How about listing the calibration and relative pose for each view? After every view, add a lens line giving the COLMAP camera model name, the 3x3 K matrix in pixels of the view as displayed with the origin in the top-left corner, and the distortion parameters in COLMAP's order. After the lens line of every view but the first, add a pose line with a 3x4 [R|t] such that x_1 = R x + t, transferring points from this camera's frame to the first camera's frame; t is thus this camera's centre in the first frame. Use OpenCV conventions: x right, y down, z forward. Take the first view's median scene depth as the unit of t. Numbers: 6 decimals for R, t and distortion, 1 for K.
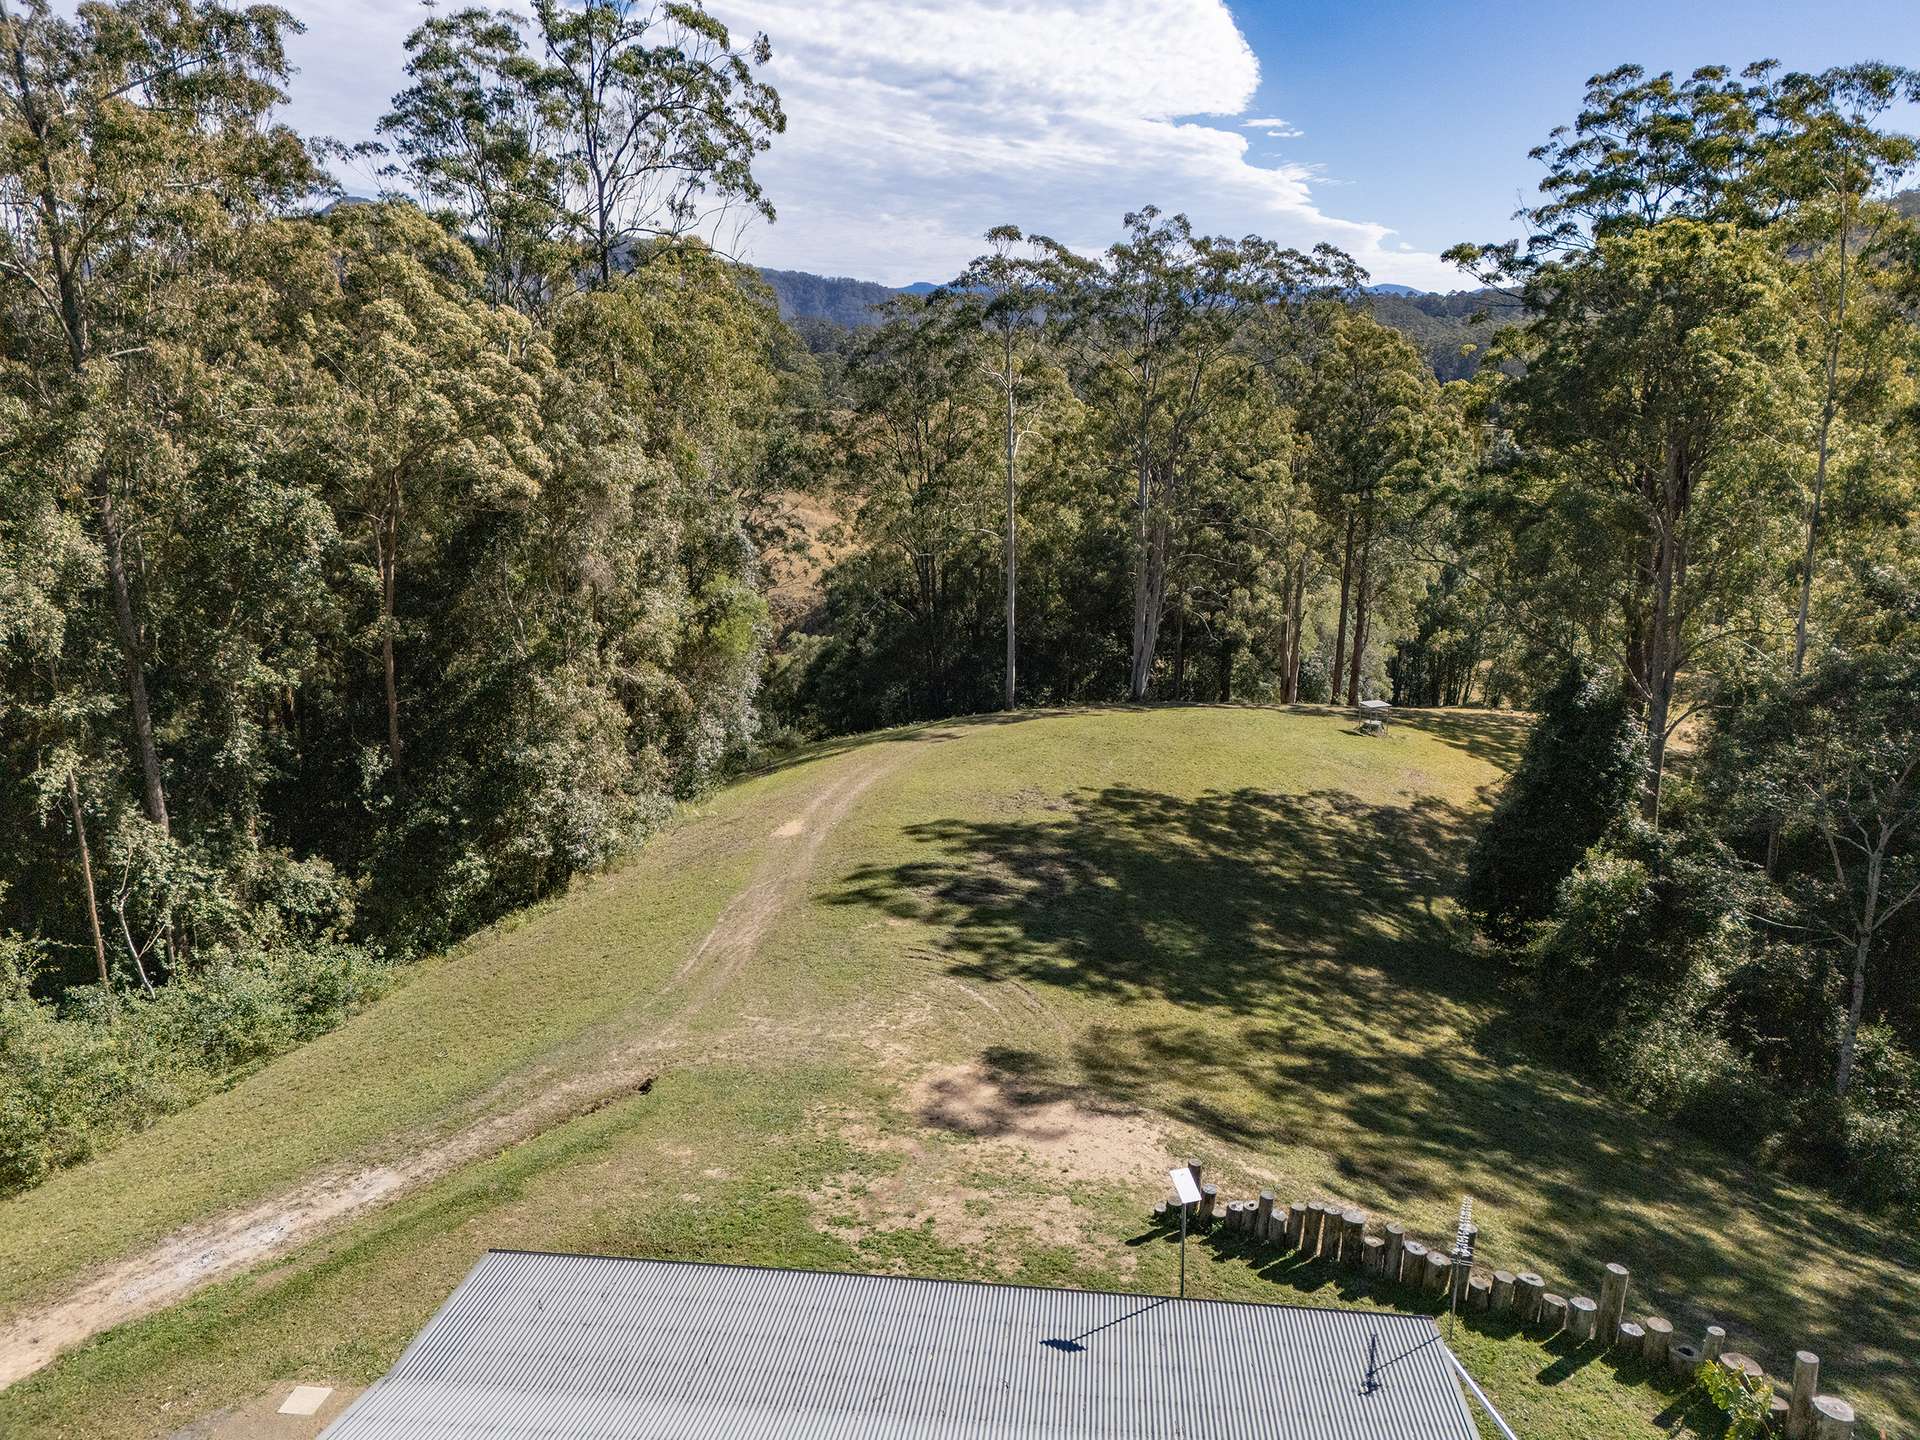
lens RADIAL K [[1396.1, 0, 963.6], [0, 1396.1, 717.1], [0, 0, 1]] dist [0.068216, -0.050904]
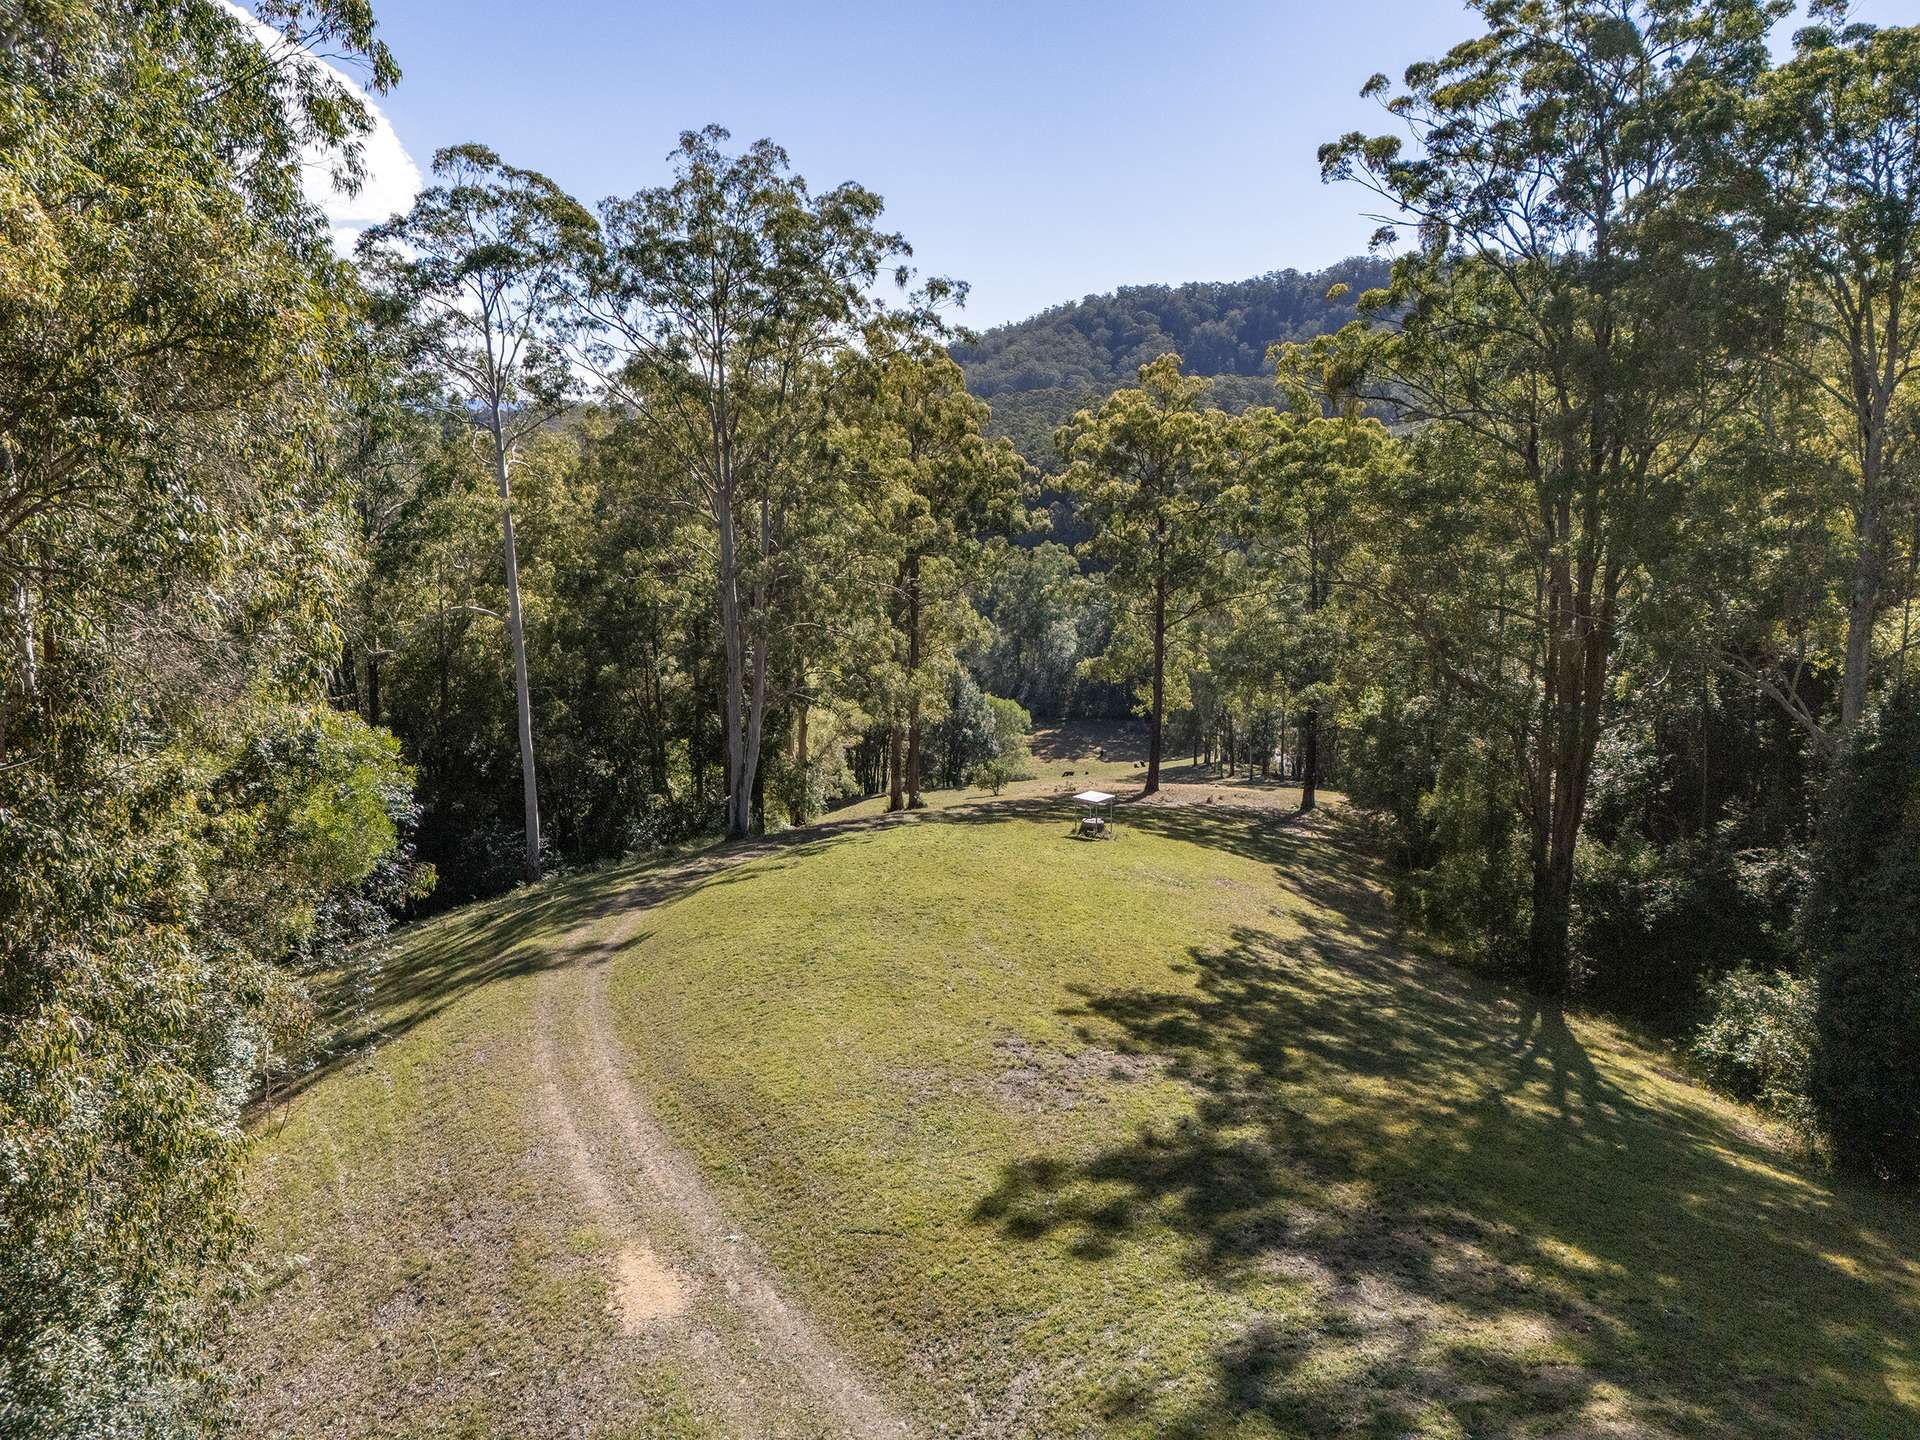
lens RADIAL K [[1396.1, 0, 959.9], [0, 1396.1, 723.6], [0, 0, 1]] dist [0.068216, -0.050904]
pose [[0.855444, -0.097596, 0.508616, -0.201151], [0.132436, 0.990653, -0.032654, -0.044531], [-0.500675, 0.095293, 0.860374, 0.505954]]
